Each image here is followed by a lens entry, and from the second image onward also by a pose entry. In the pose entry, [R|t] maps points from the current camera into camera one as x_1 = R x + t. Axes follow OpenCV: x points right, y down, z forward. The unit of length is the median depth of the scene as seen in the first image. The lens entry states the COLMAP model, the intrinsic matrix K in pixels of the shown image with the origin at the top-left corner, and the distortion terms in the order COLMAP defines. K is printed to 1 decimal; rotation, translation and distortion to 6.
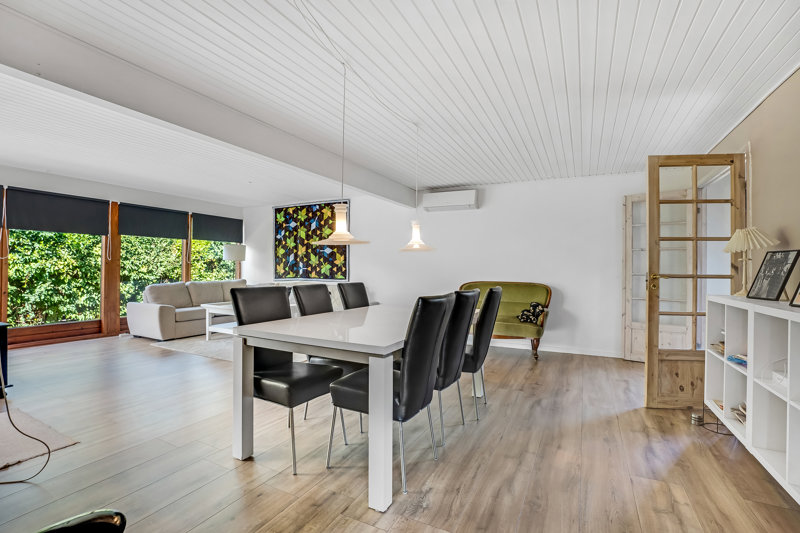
lens RADIAL K [[374.1, 0, 400.0], [0, 374.1, 266.5], [0, 0, 1]] dist [-0.027408, 0.000463]
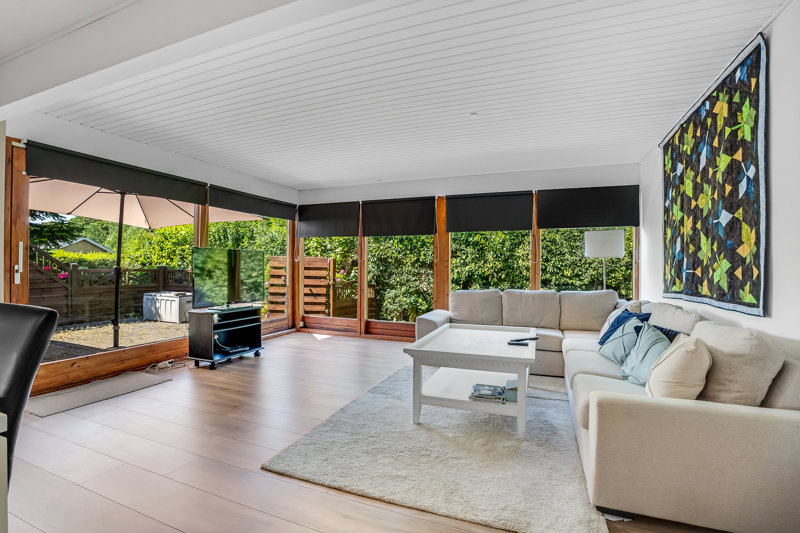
lens RADIAL K [[374.1, 0, 400.0], [0, 374.1, 266.5], [0, 0, 1]] dist [-0.027408, 0.000463]
pose [[0.111099, -0.011255, -0.993746, 0.103215], [-0.002070, 0.999931, -0.011557, 0.005761], [0.993807, 0.003341, 0.111068, 0.659390]]
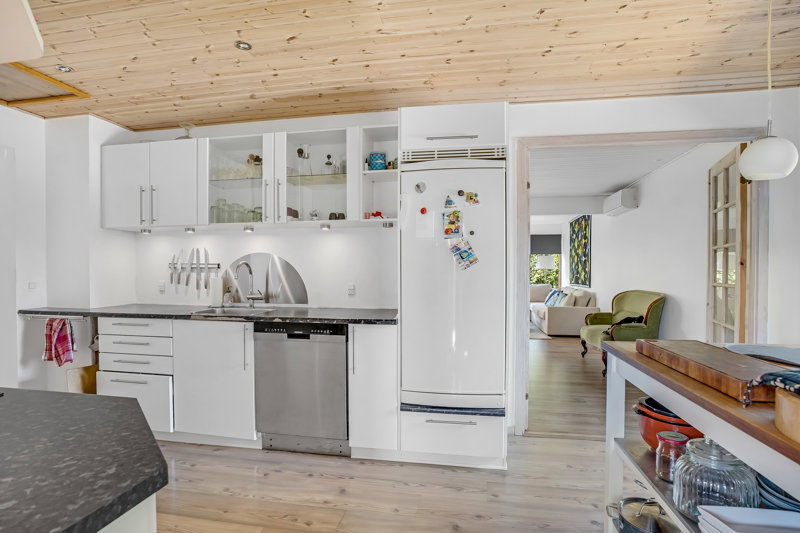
lens RADIAL K [[410.8, 0, 400.0], [0, 410.8, 266.5], [0, 0, 1]] dist [-0.000464, -0.000022]
pose [[0.286805, -0.016037, -0.957855, 0.783762], [-0.004063, 0.999831, -0.017956, 0.003508], [0.957980, 0.009042, 0.286692, 0.145876]]
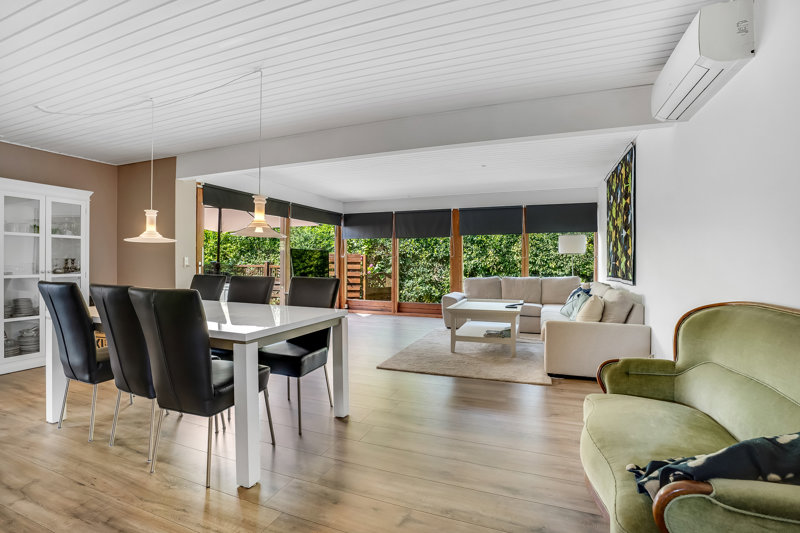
lens RADIAL K [[379.0, 0, 400.0], [0, 379.0, 266.5], [0, 0, 1]] dist [-0.032854, 0.000238]
pose [[0.121159, 0.003050, -0.992628, 0.370642], [0.004602, 0.999983, 0.003634, 0.007943], [0.992622, -0.005008, 0.121143, 0.548473]]
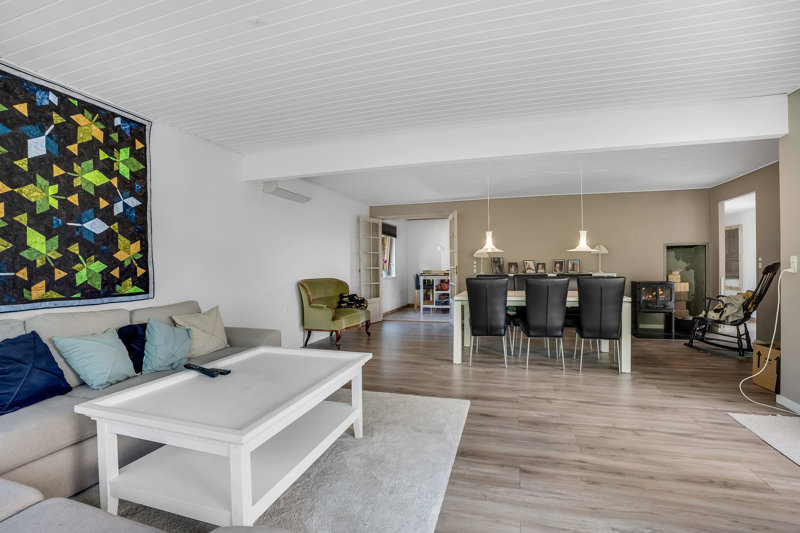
lens RADIAL K [[379.0, 0, 400.0], [0, 379.0, 266.5], [0, 0, 1]] dist [-0.032854, 0.000238]
pose [[-0.187478, -0.008427, 0.982233, -0.626933], [0.005193, 0.999941, 0.009570, -0.001817], [-0.982255, 0.006895, -0.187423, 0.746910]]
